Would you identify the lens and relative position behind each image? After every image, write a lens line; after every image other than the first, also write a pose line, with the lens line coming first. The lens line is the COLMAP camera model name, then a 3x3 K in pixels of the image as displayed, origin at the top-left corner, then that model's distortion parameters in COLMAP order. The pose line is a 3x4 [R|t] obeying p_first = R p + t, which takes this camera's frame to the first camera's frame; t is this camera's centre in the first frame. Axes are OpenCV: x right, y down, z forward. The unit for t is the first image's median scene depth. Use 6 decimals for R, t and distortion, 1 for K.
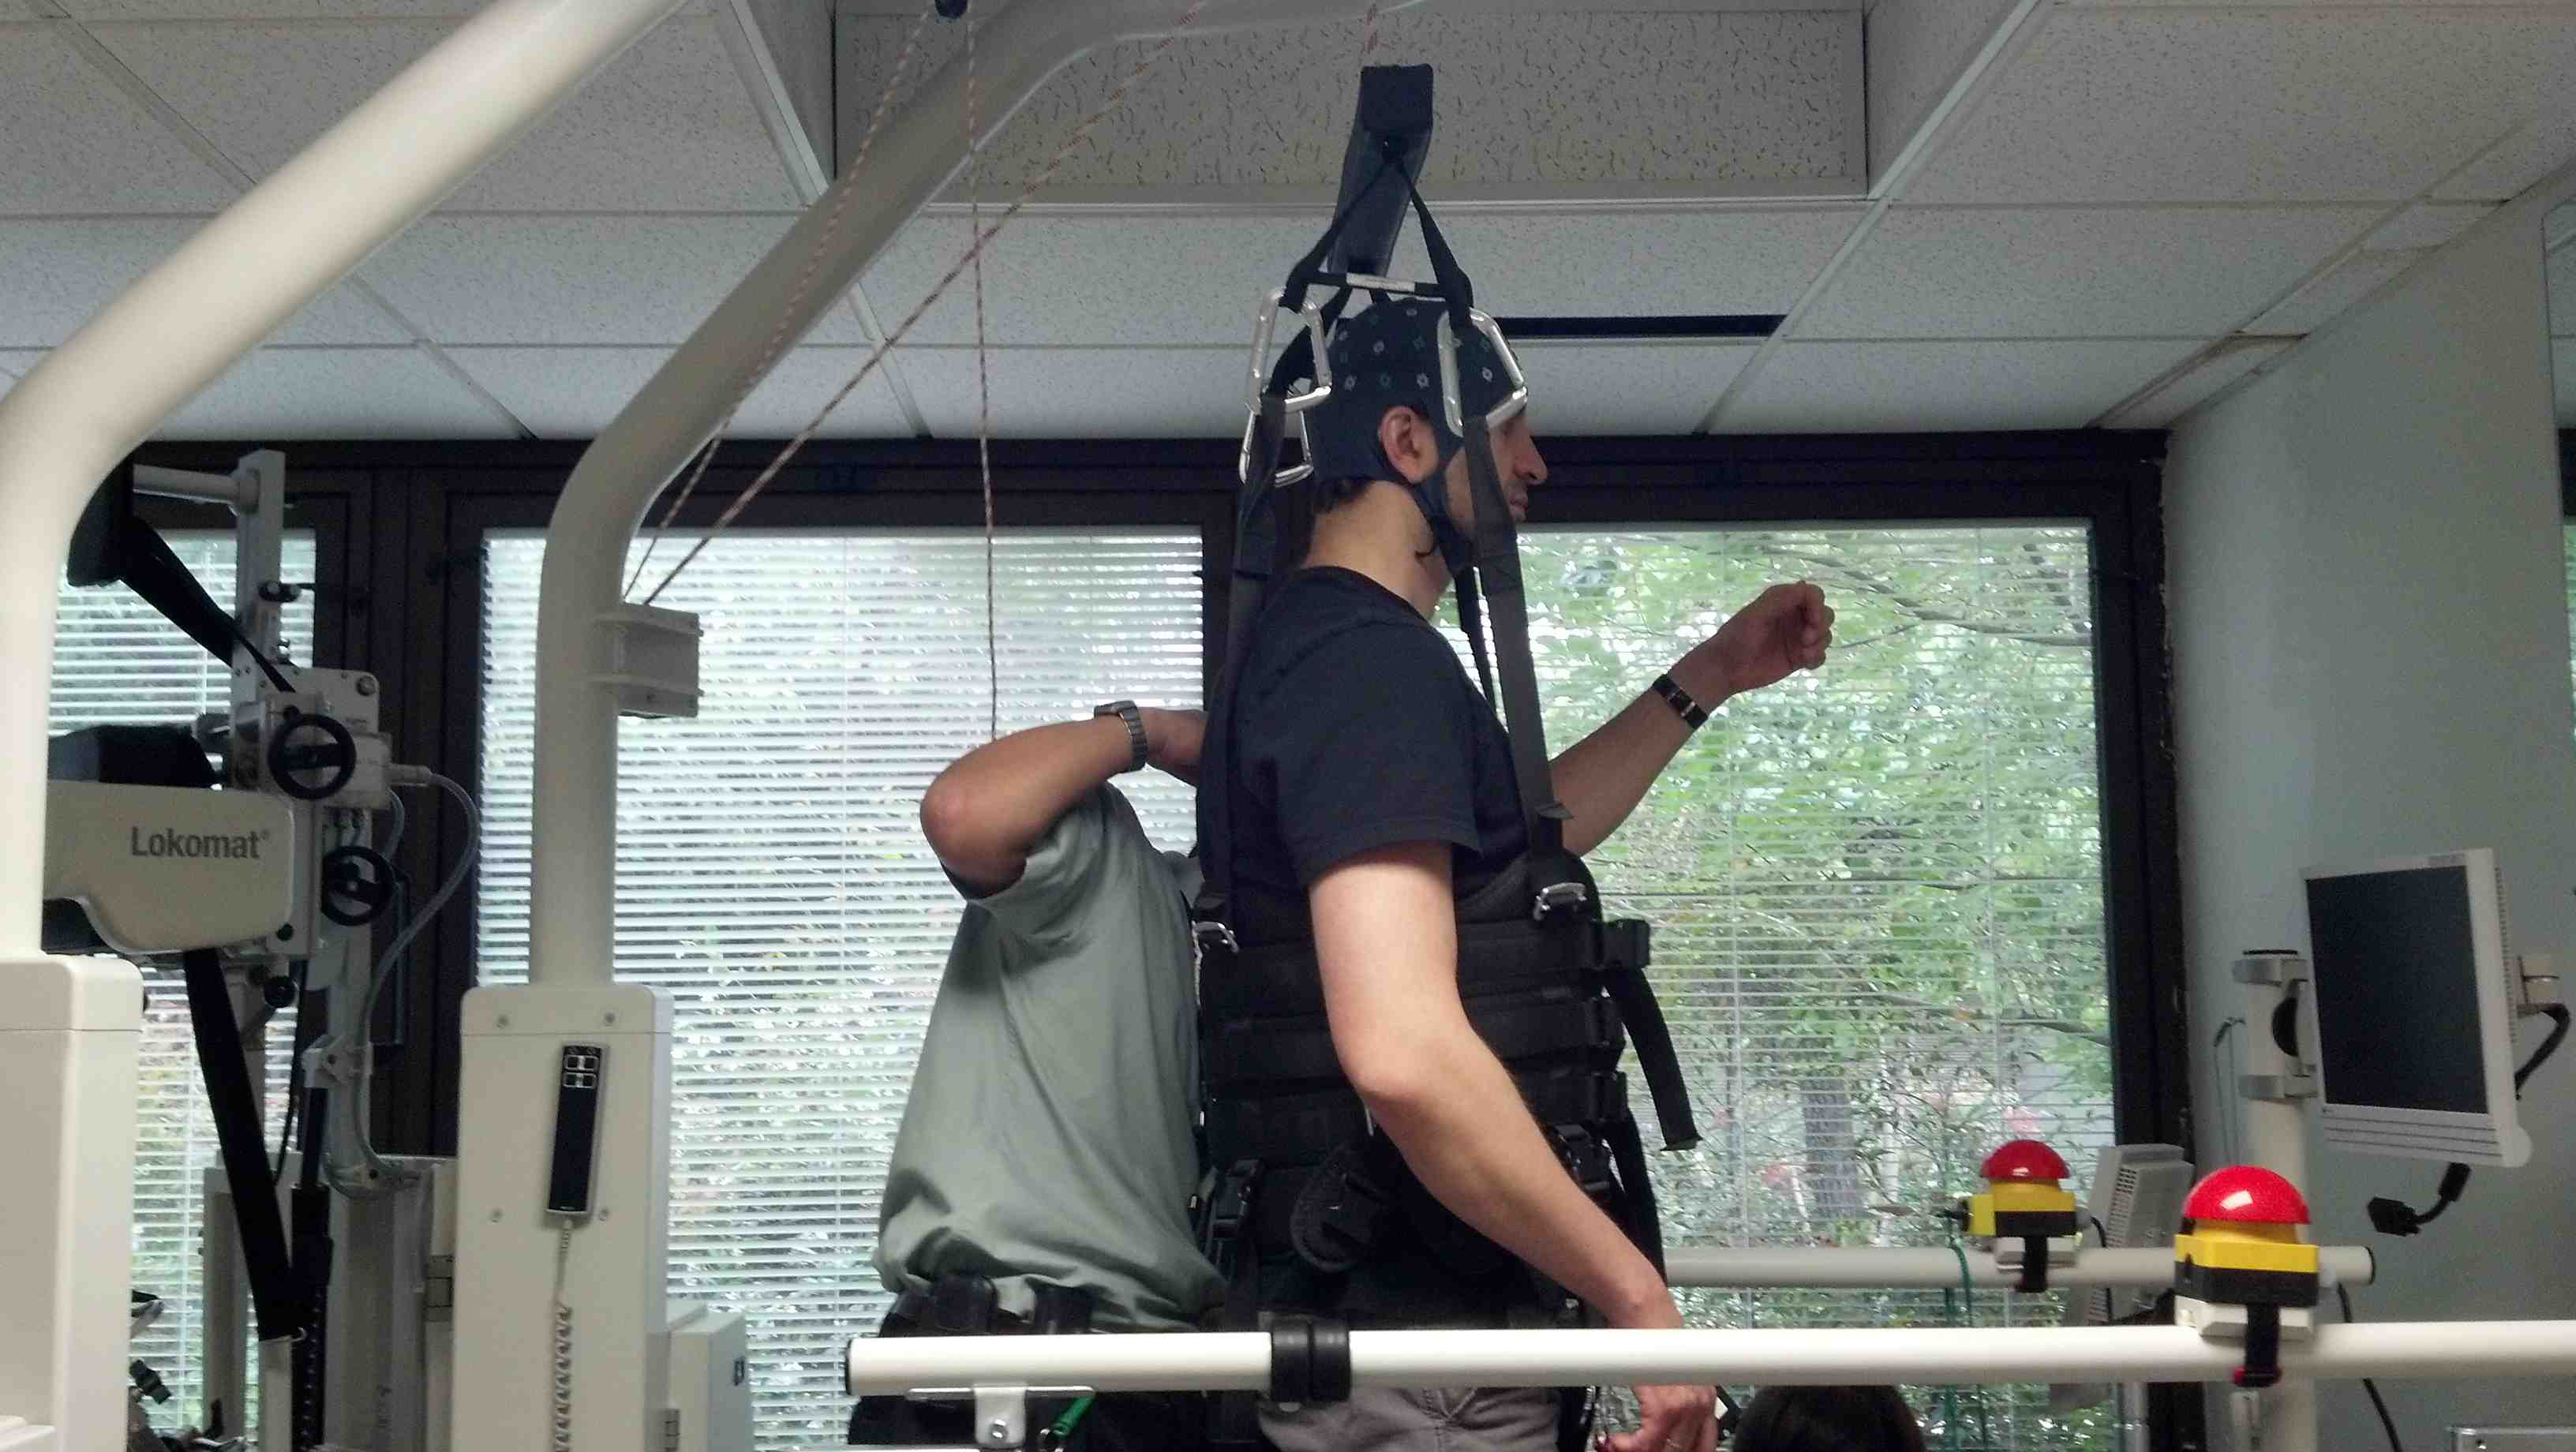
lens RADIAL K [[2953.3, 0, 1288.0], [0, 2953.3, 726.0], [0, 0, 1]] dist [0.140733, -0.430165]
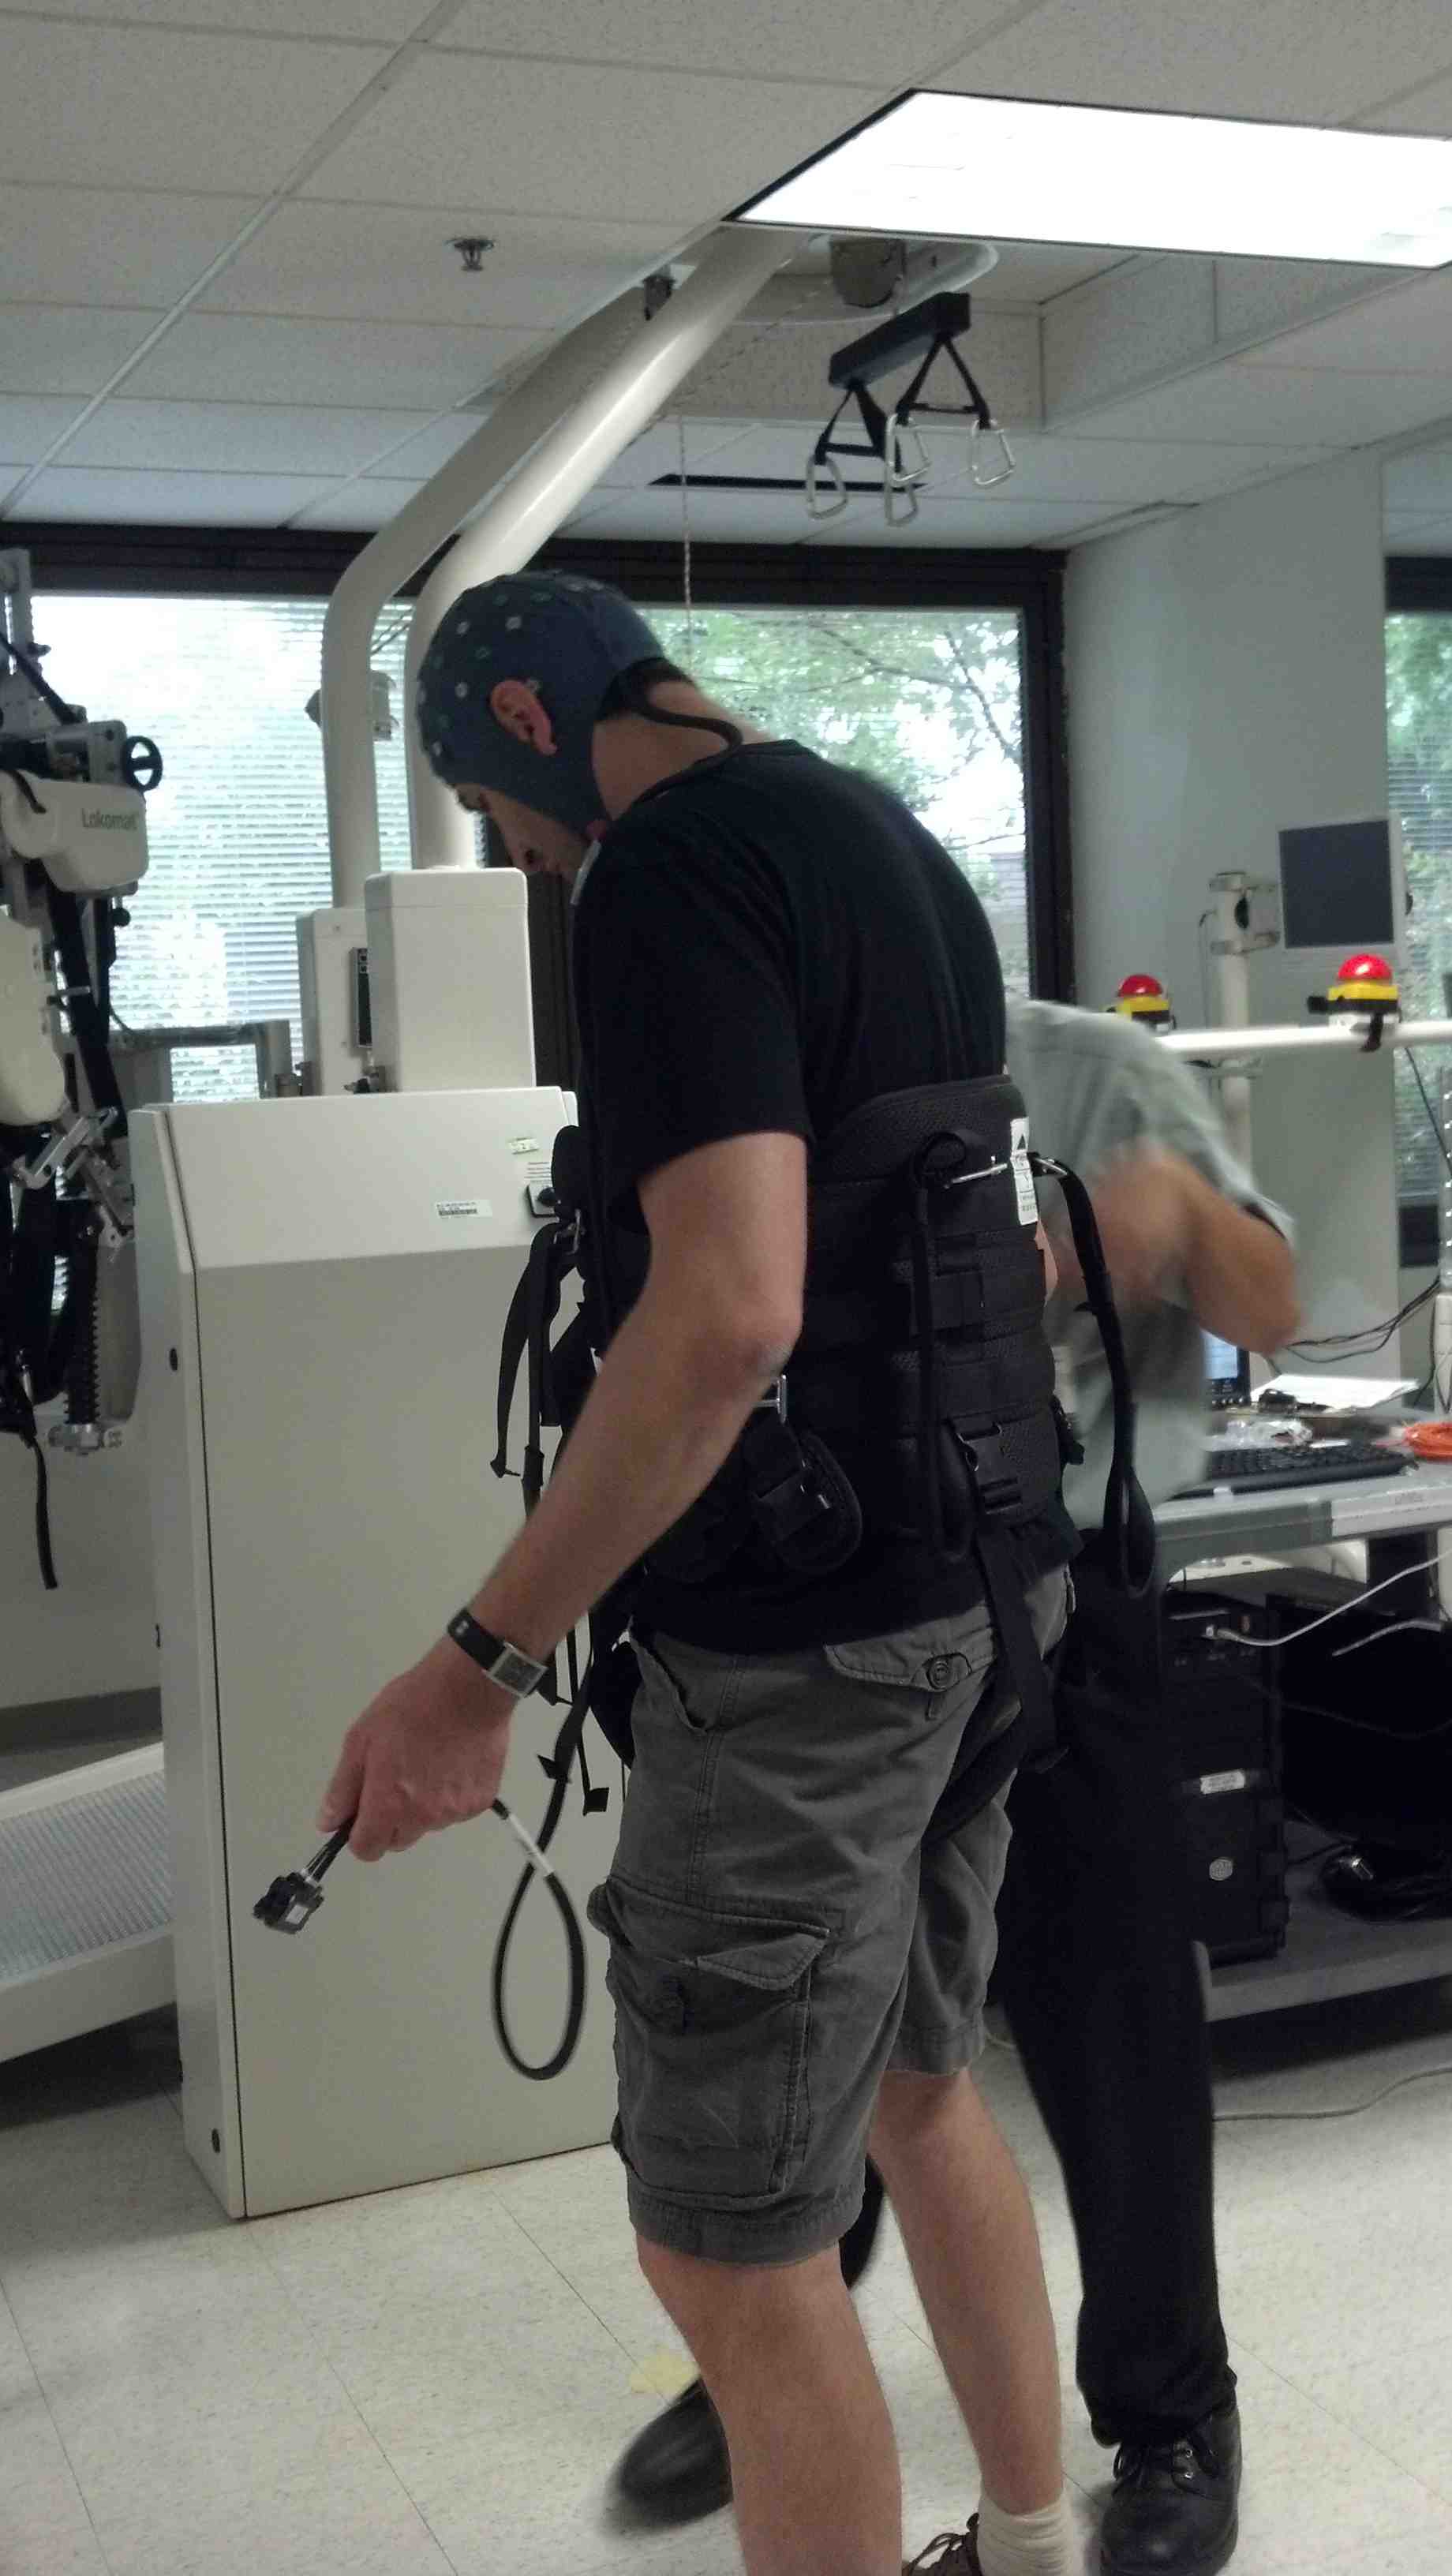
lens RADIAL K [[2932.5, 0, 726.0], [0, 2932.5, 1288.0], [0, 0, 1]] dist [0.111426, -0.001699]
pose [[0.933409, -0.063434, 0.353164, -0.602565], [-0.003449, 0.982618, 0.185609, -0.008581], [-0.358799, -0.174467, 0.916965, -0.580533]]
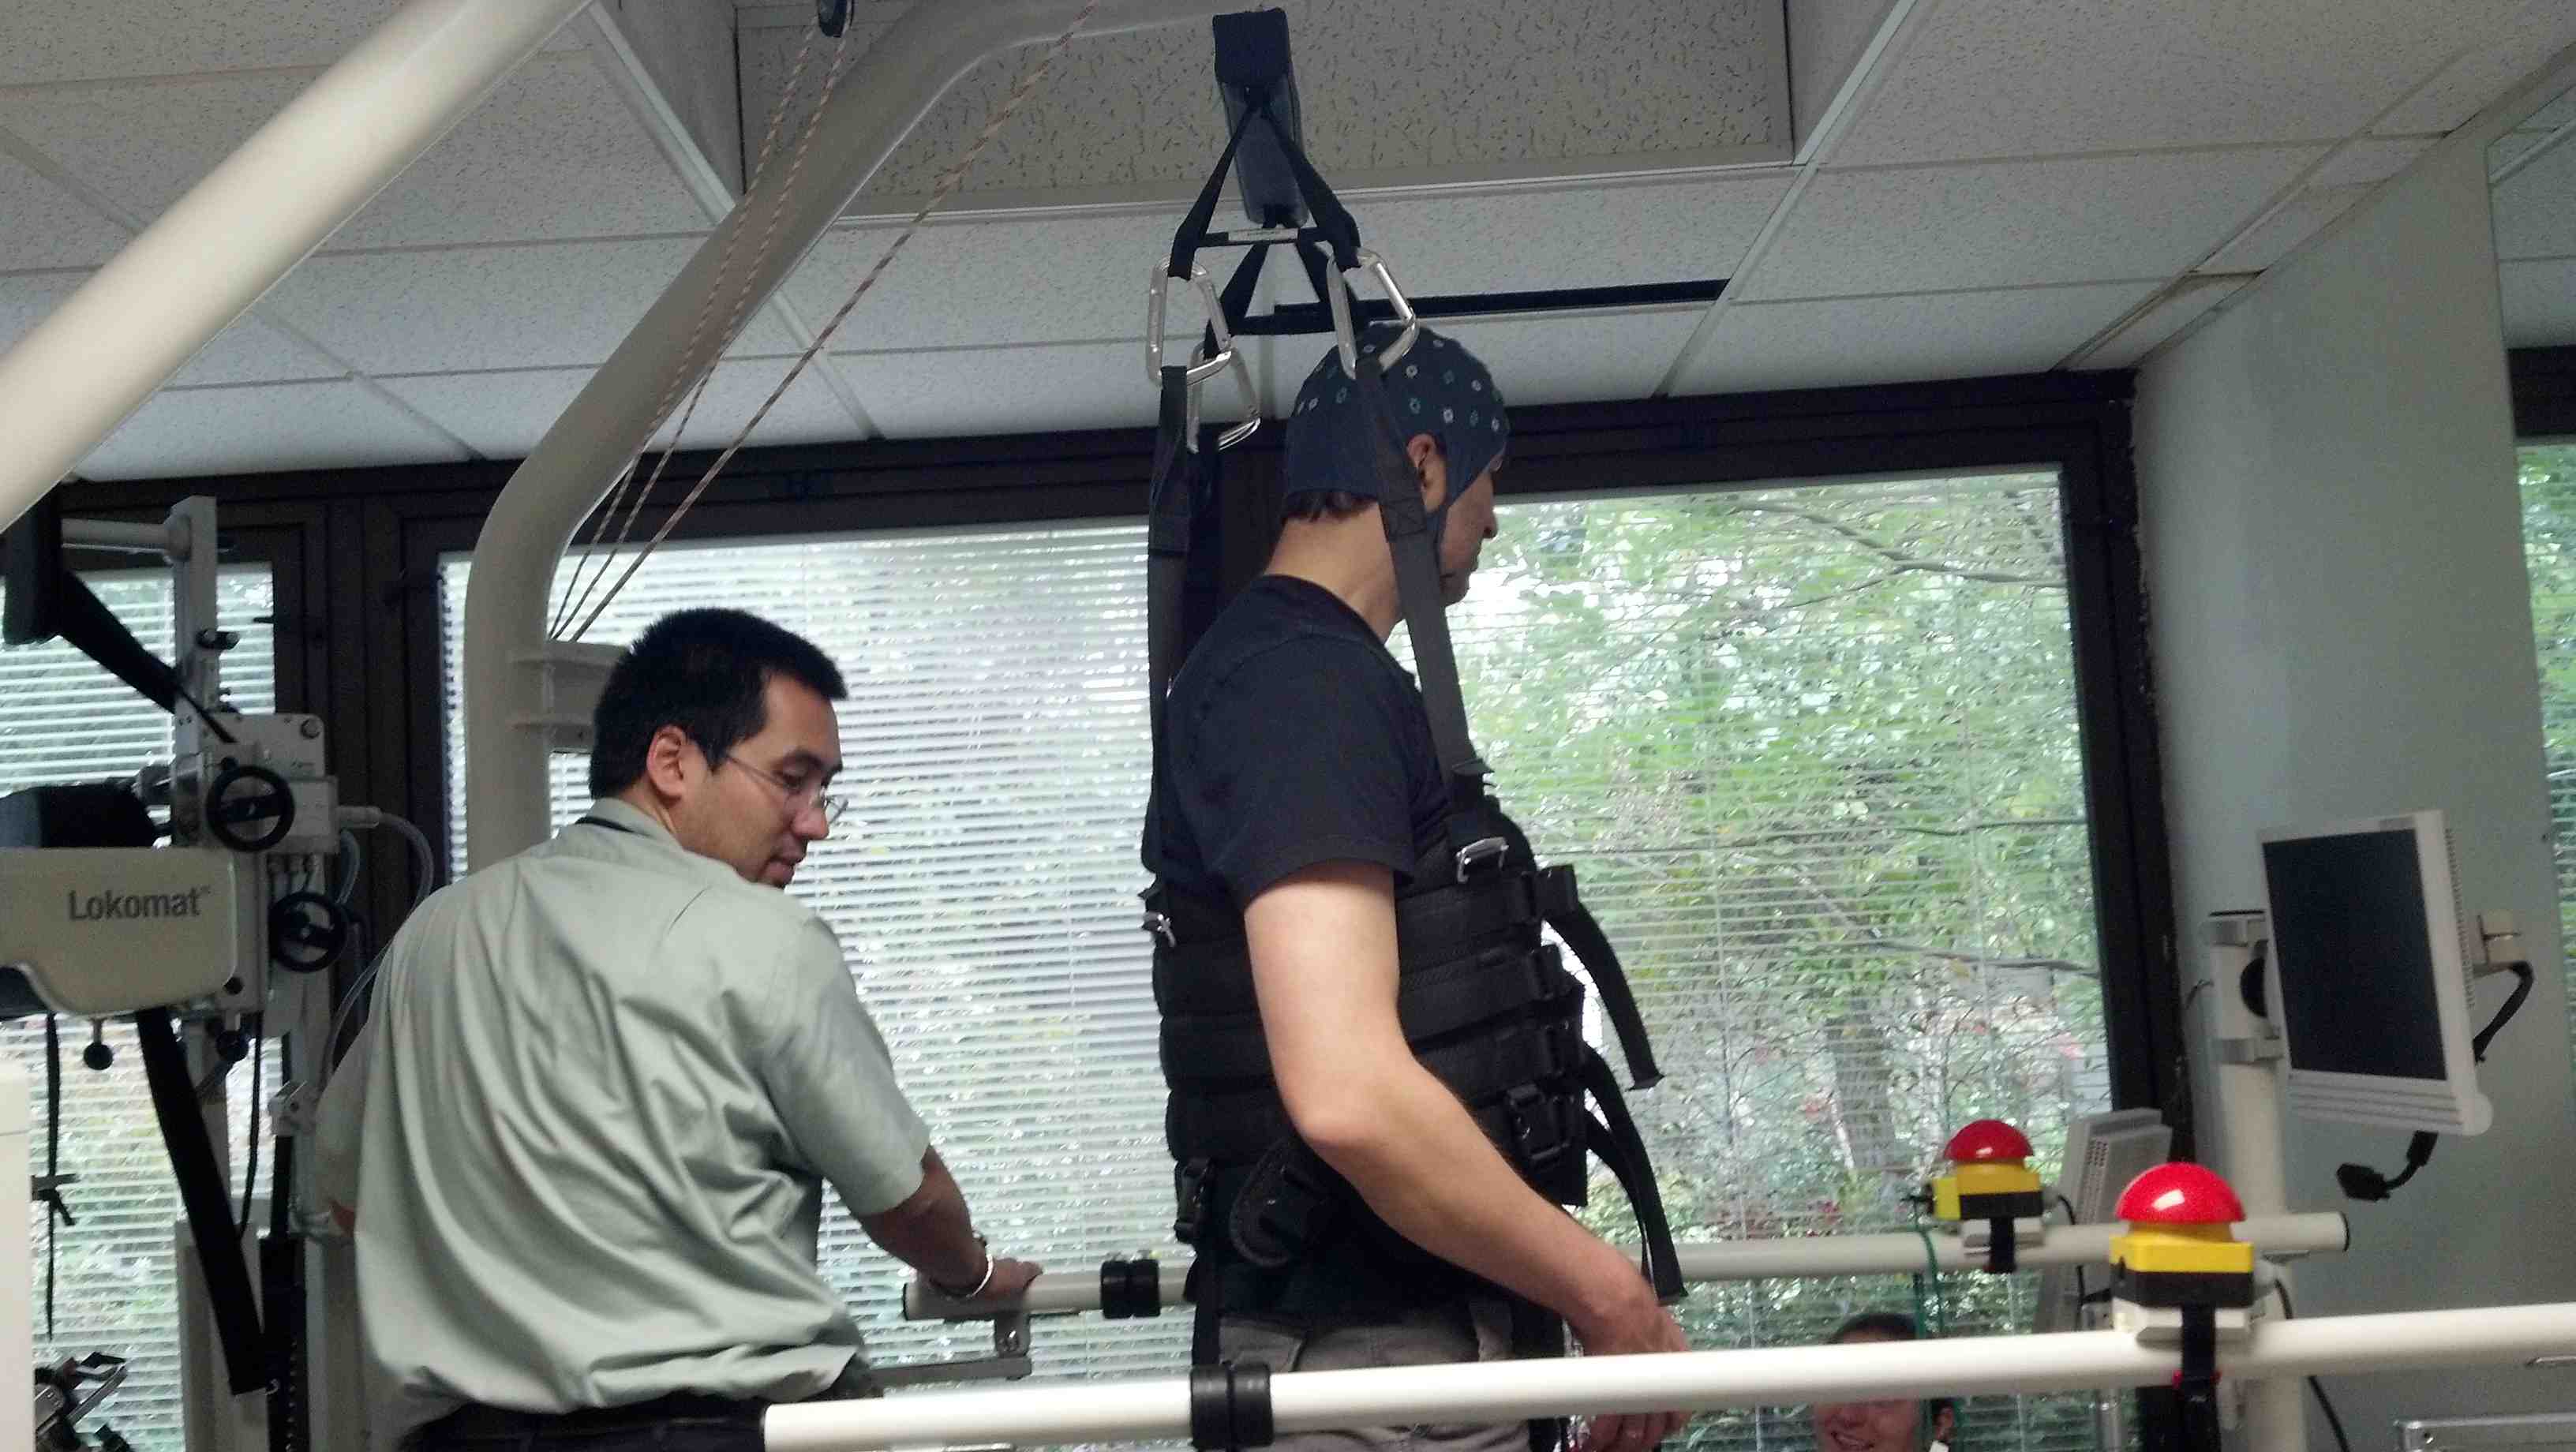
lens RADIAL K [[2953.3, 0, 1288.0], [0, 2953.3, 726.0], [0, 0, 1]] dist [0.140733, -0.430165]
pose [[0.998682, -0.048641, -0.016369, 0.034991], [0.048969, 0.998595, 0.020241, -0.020153], [0.015361, -0.021016, 0.999661, 0.013313]]
